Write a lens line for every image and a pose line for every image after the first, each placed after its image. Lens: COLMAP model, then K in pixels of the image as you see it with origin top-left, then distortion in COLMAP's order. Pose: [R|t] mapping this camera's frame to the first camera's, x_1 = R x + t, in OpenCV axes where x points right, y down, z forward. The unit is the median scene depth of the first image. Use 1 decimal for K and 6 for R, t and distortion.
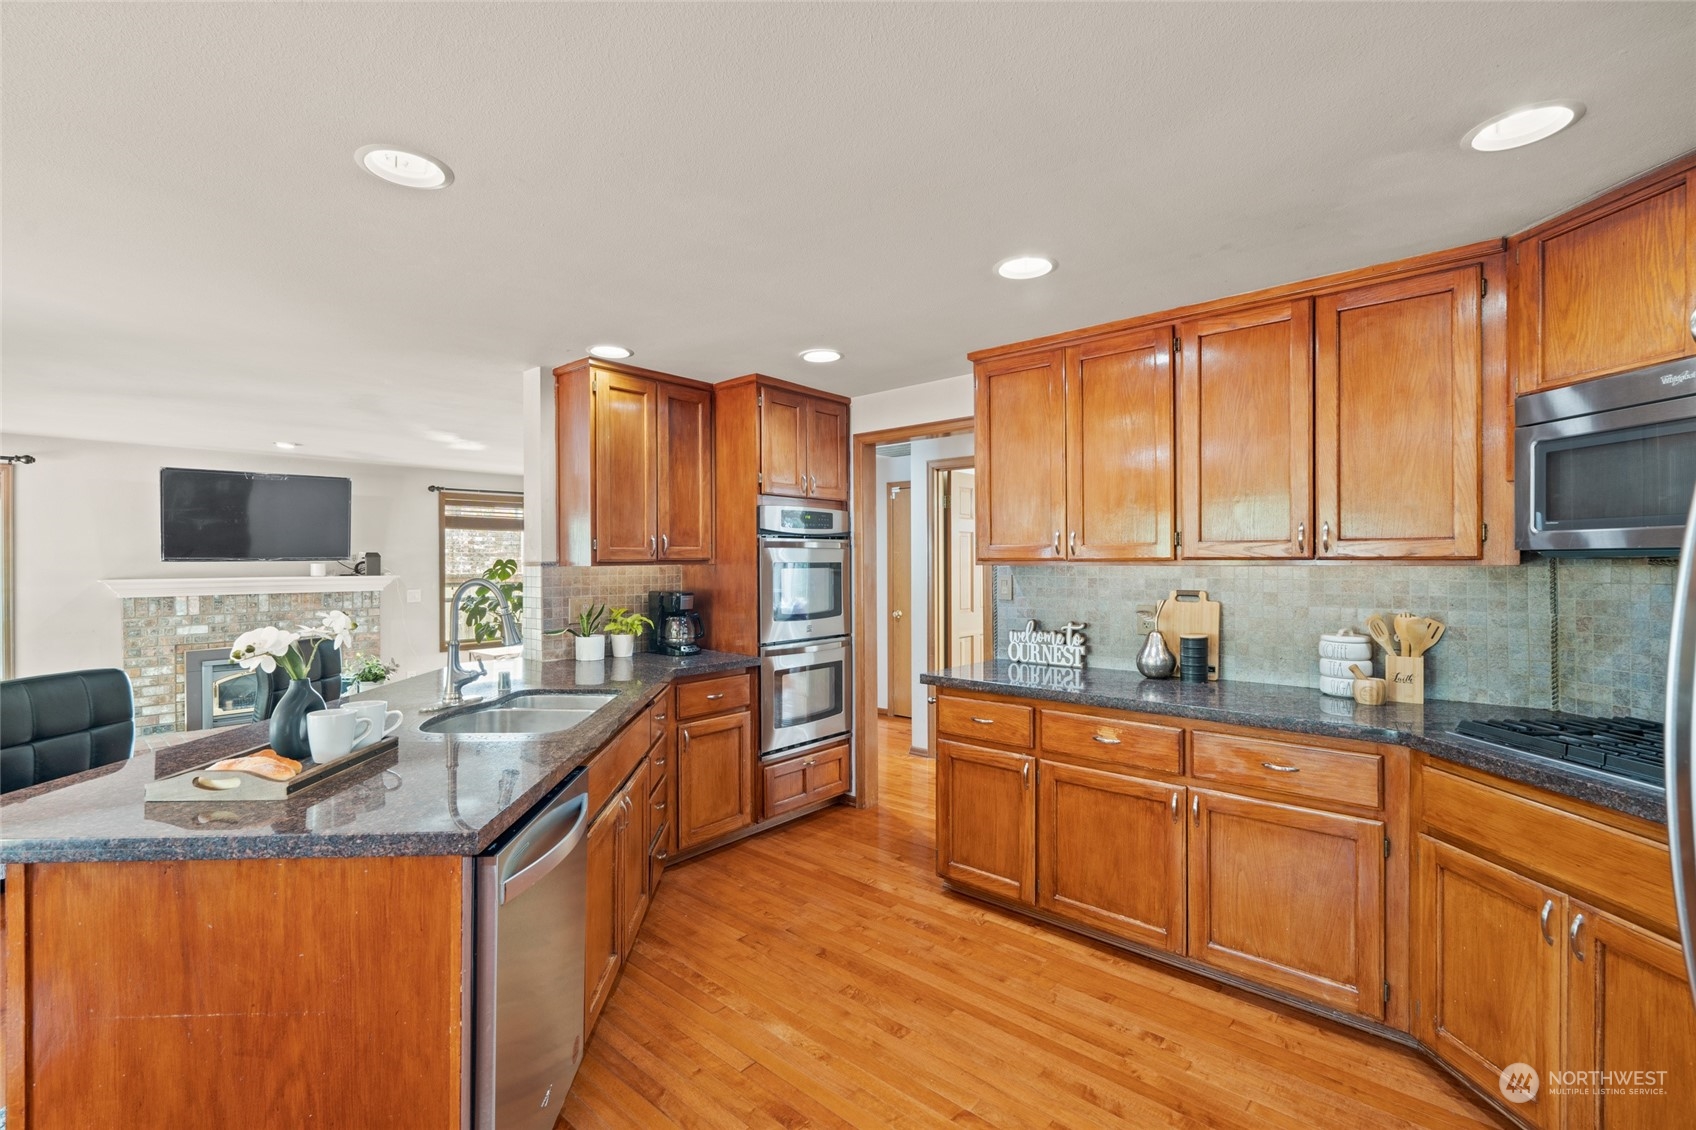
lens RADIAL K [[745.0, 0, 846.7], [0, 745.0, 565.0], [0, 0, 1]] dist [0.000082, 0.000011]
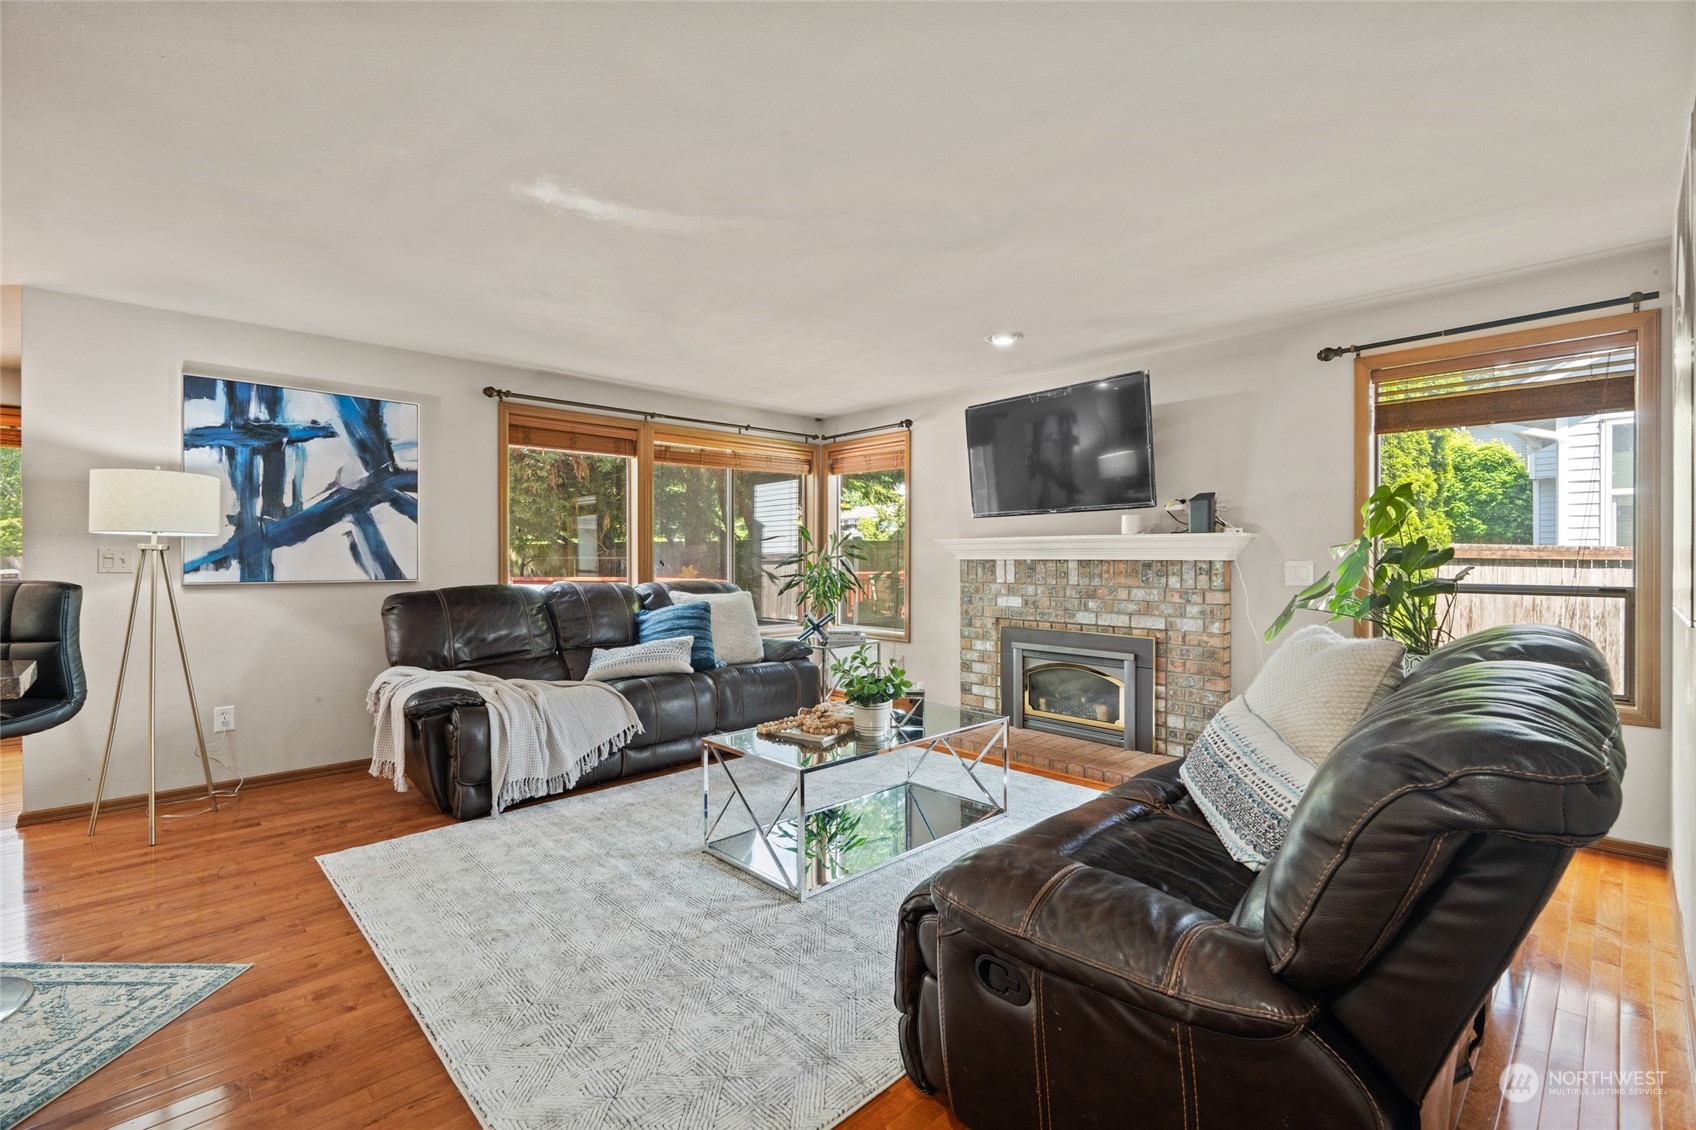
lens RADIAL K [[745.0, 0, 846.9], [0, 745.0, 549.3], [0, 0, 1]] dist [0.000082, 0.000011]
pose [[-0.100865, -0.003415, -0.994894, -0.048670], [-0.000530, 0.999994, -0.003378, 0.031871], [0.994900, 0.000187, -0.100866, 0.872375]]
